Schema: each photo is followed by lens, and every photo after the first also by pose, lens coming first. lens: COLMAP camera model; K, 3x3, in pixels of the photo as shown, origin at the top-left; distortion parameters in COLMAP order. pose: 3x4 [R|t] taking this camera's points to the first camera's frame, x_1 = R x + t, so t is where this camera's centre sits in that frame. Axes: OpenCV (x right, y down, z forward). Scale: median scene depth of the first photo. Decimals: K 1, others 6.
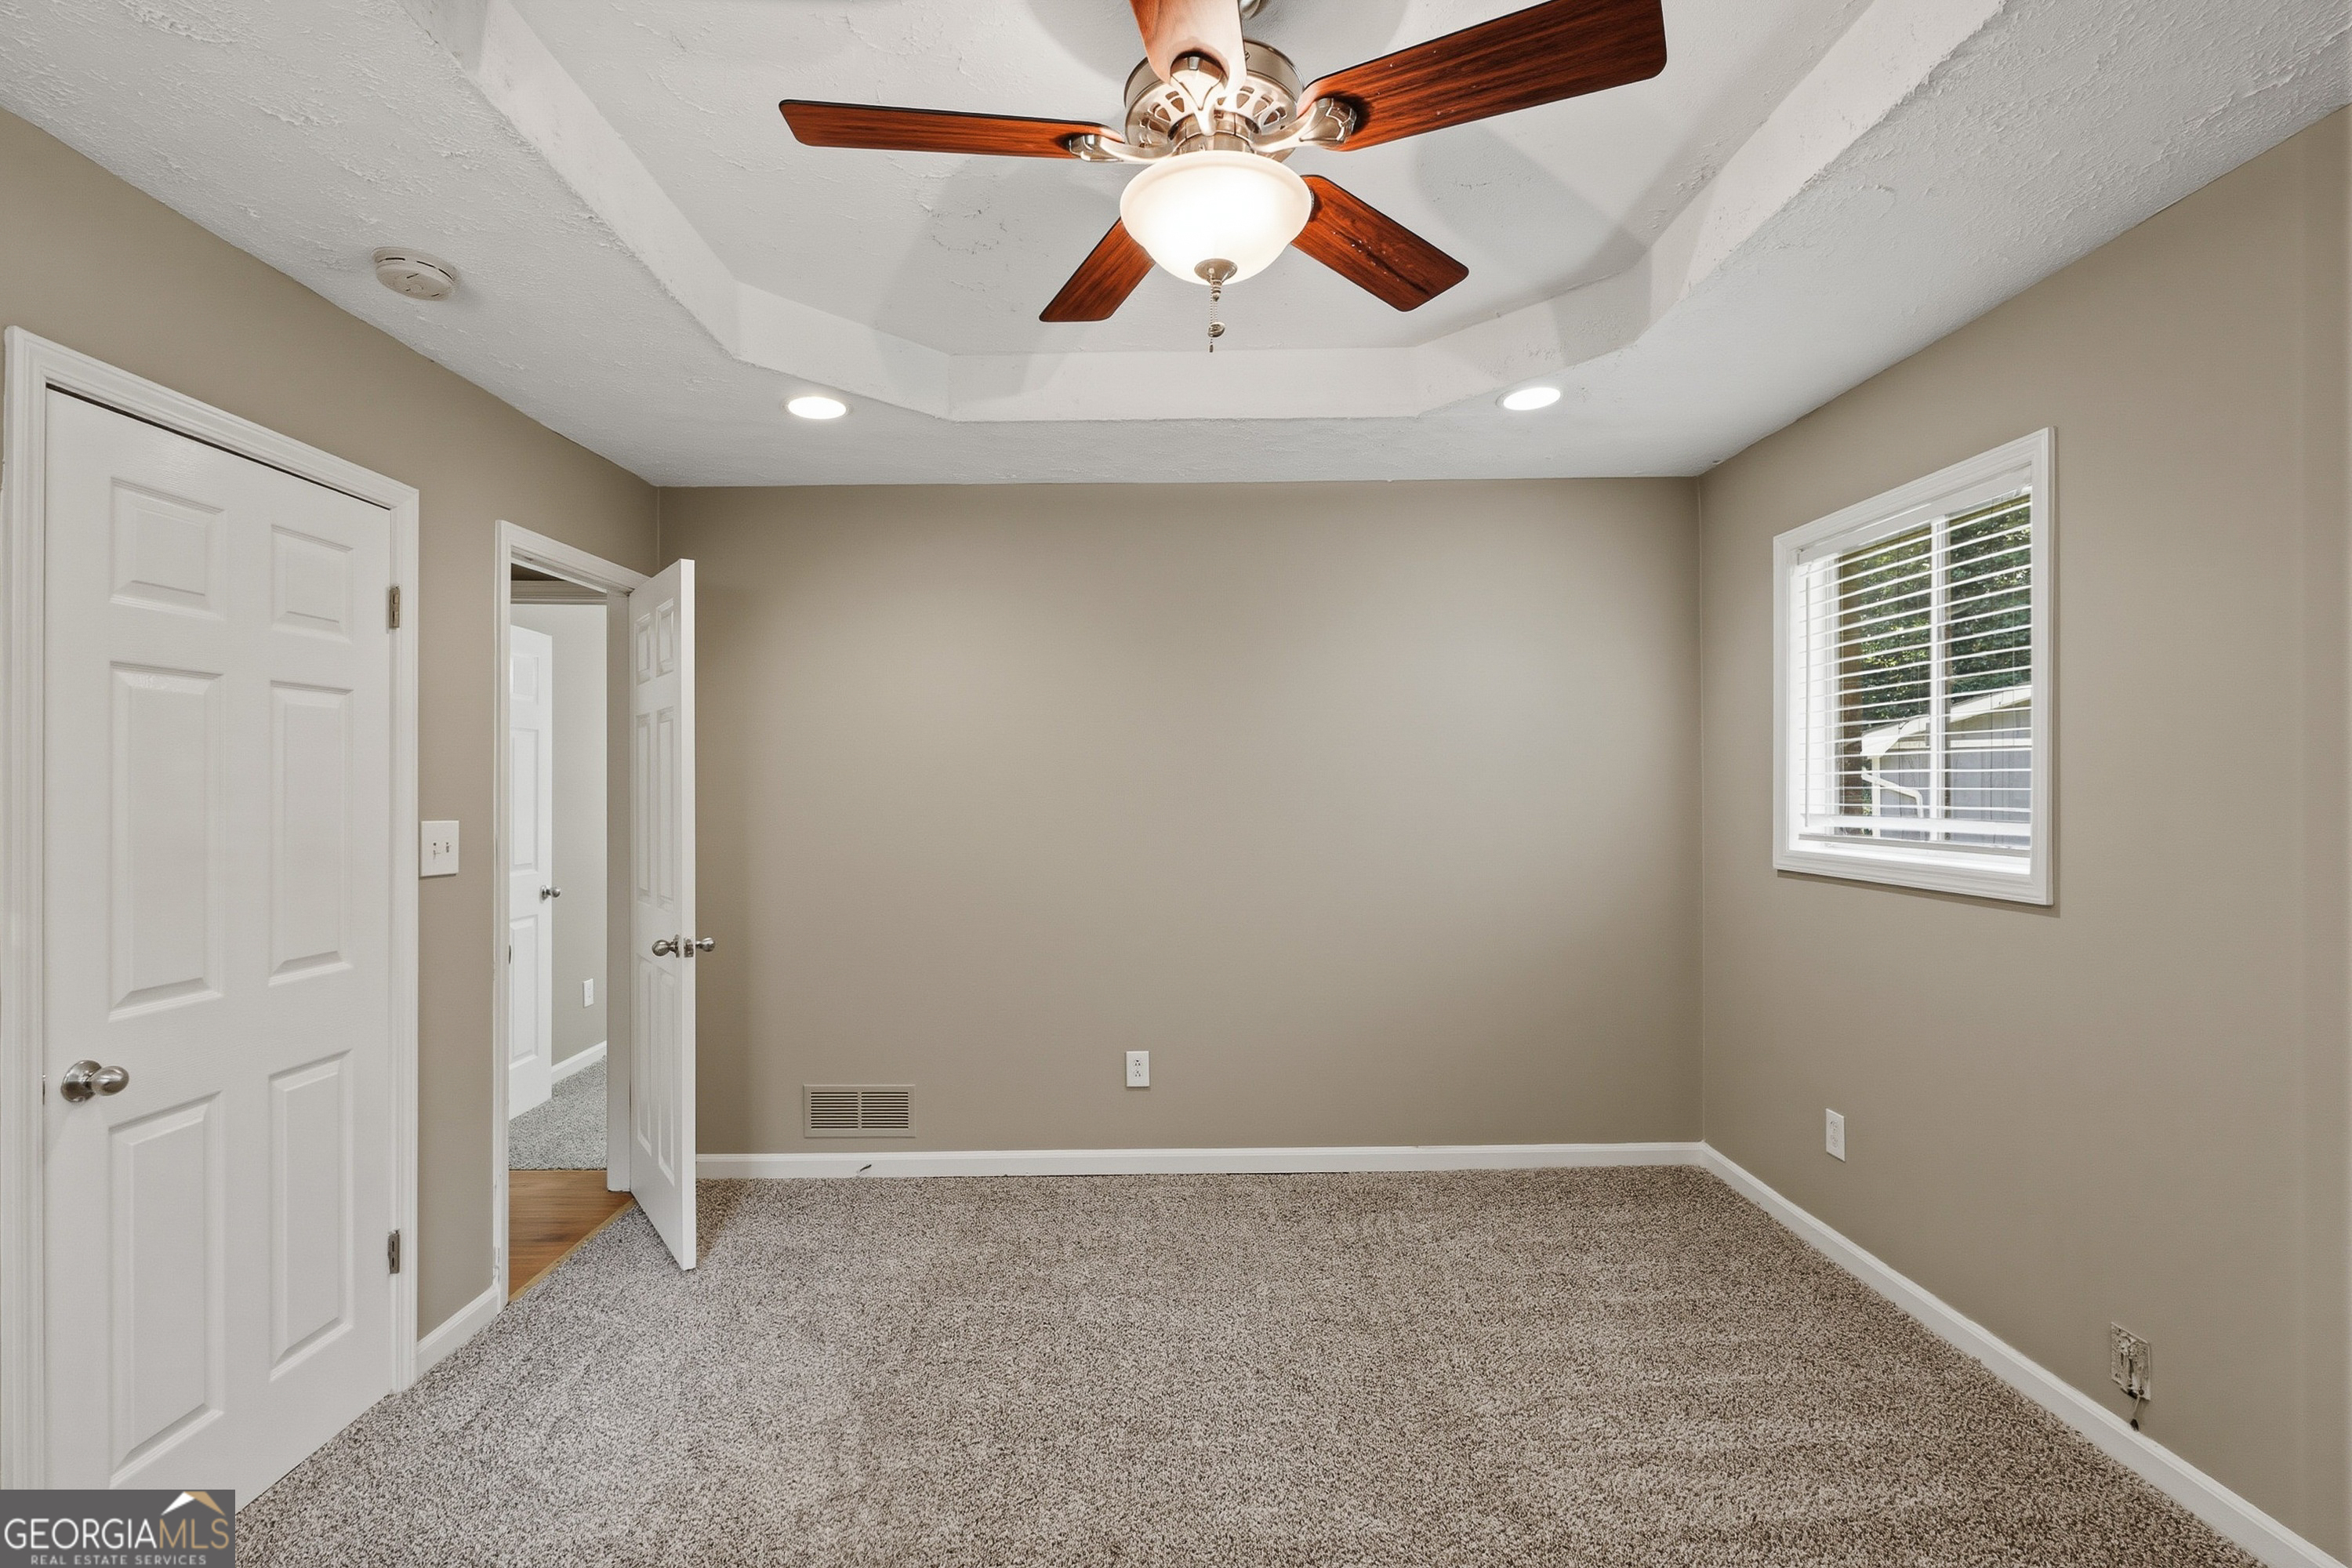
lens RADIAL K [[1064.6, 0, 1176.0], [0, 1064.6, 784.0], [0, 0, 1]] dist [-0.000811, 0.000093]
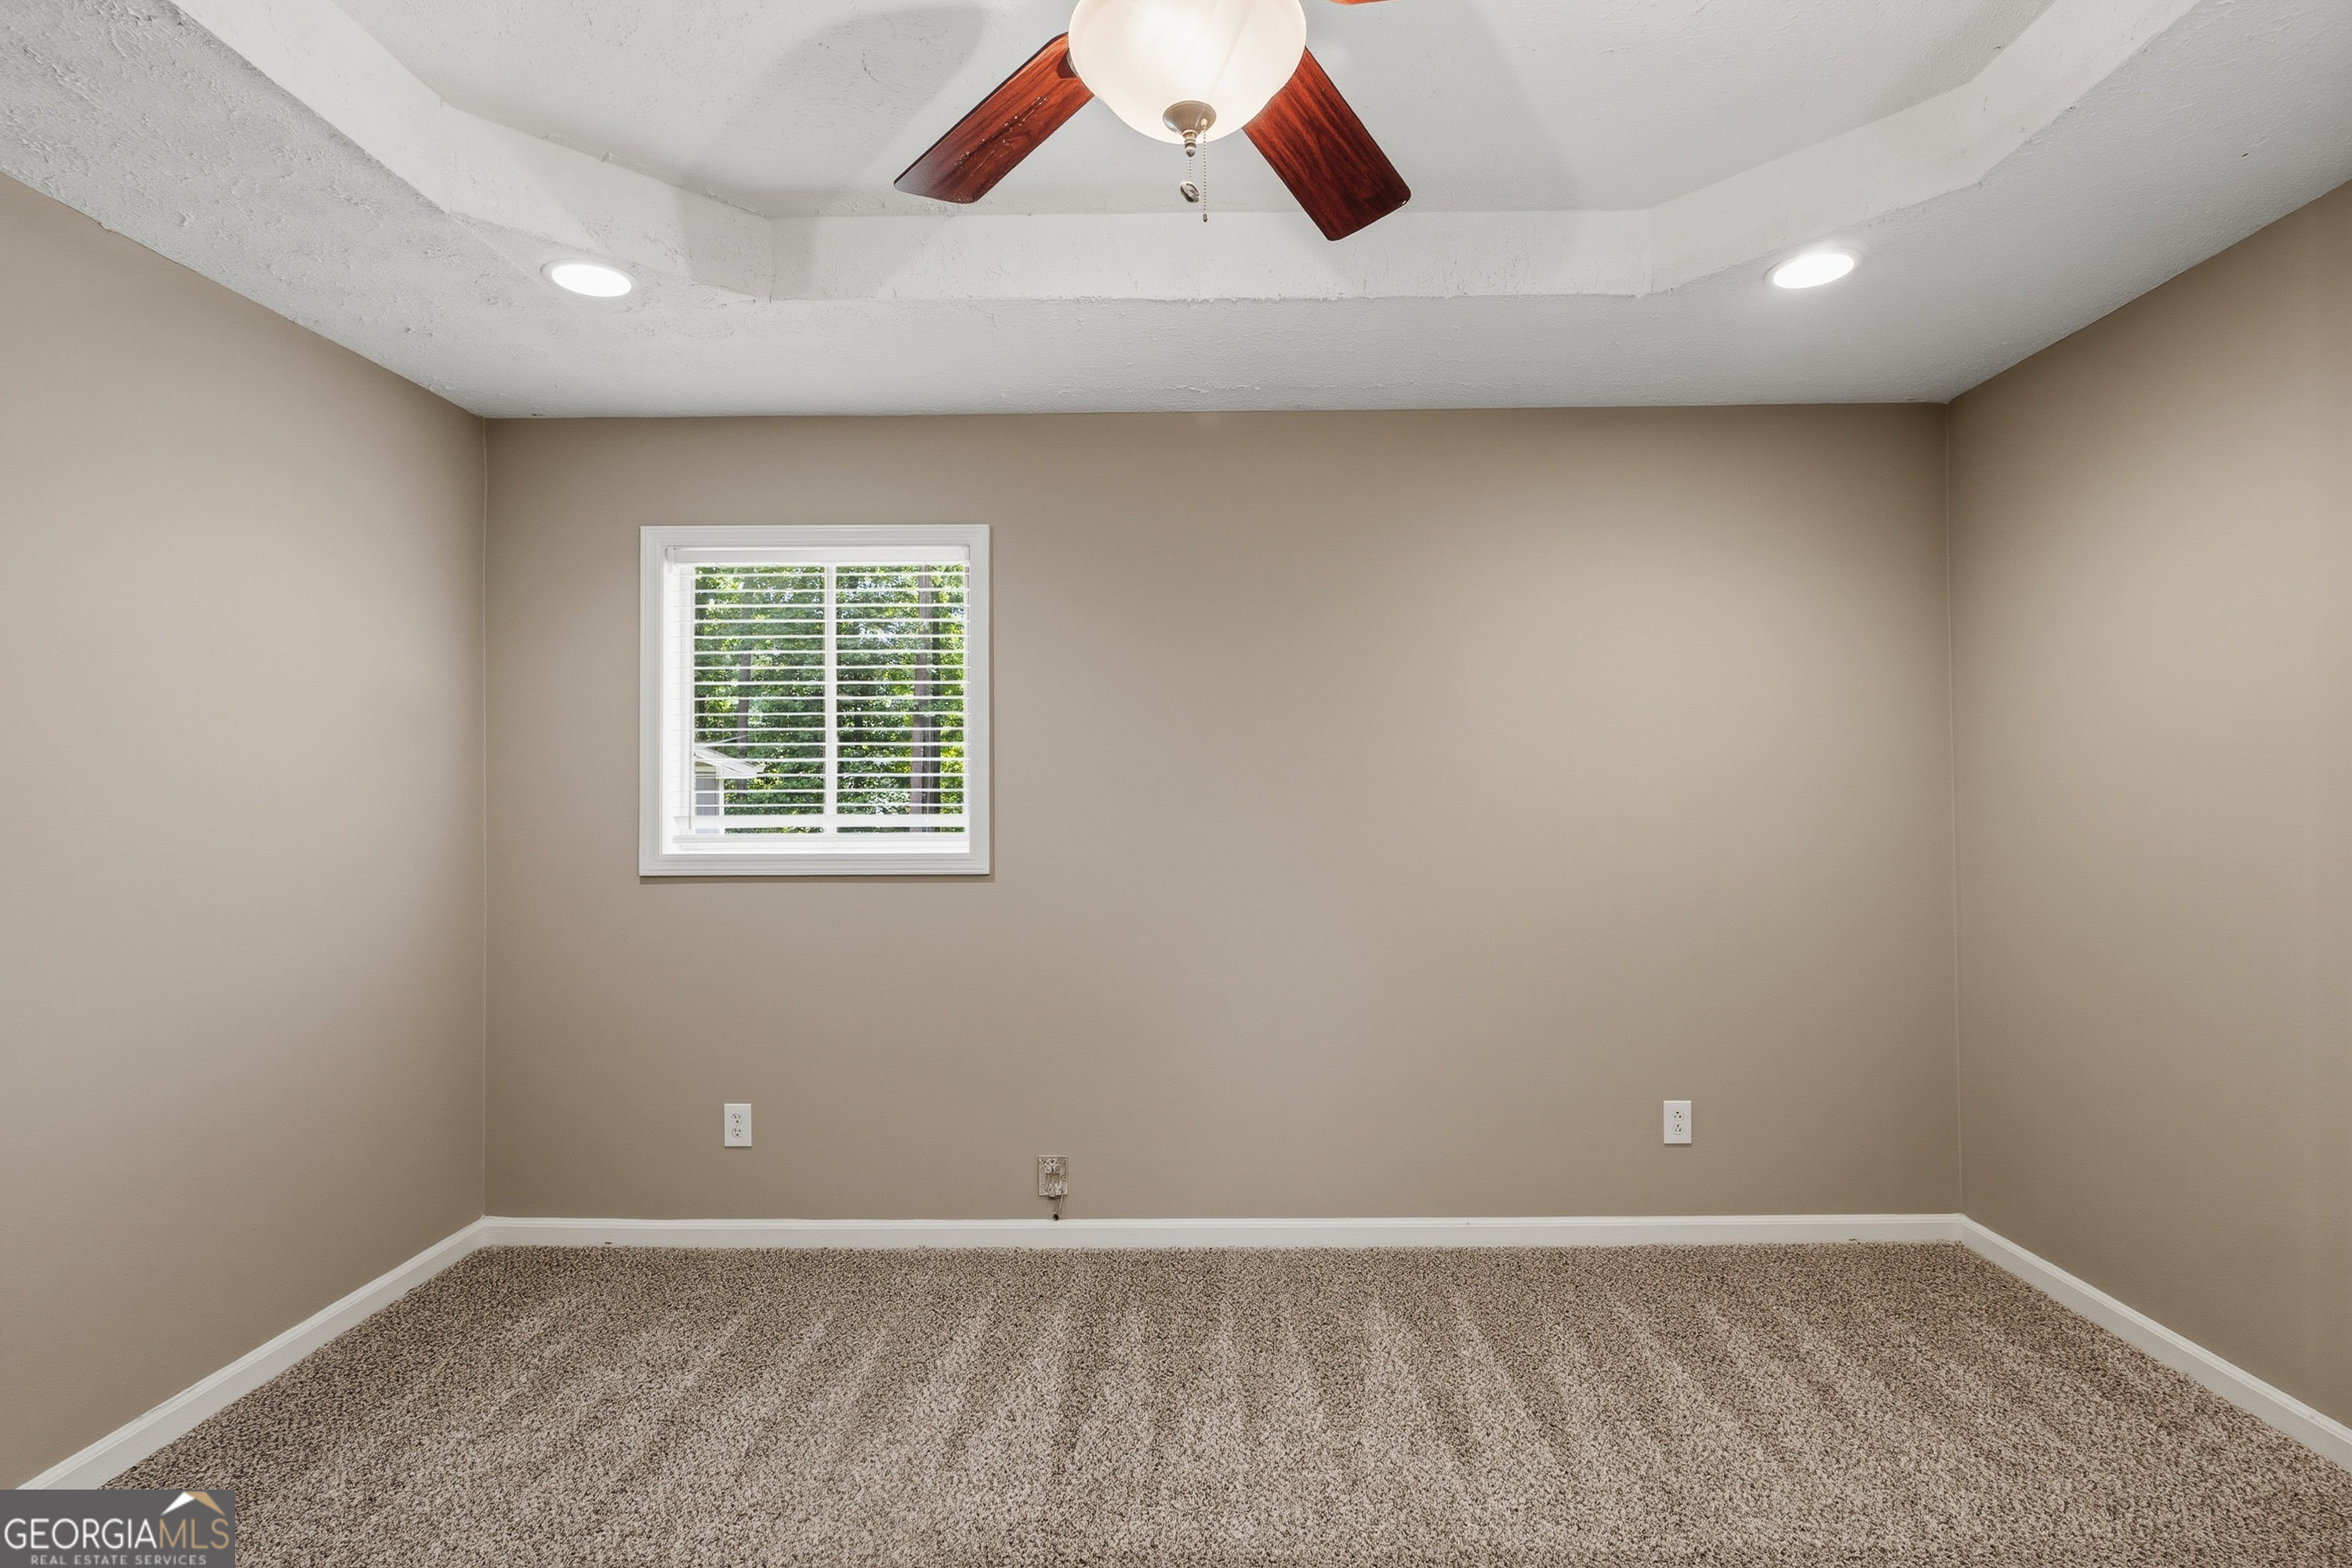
lens RADIAL K [[1073.8, 0, 1192.0], [0, 1073.8, 777.2], [0, 0, 1]] dist [-0.002999, -0.000085]
pose [[0.030132, 0.029133, 0.999121, -0.494692], [0.001123, 0.999574, -0.029180, 0.027889], [-0.999545, 0.002001, 0.030087, 0.628198]]
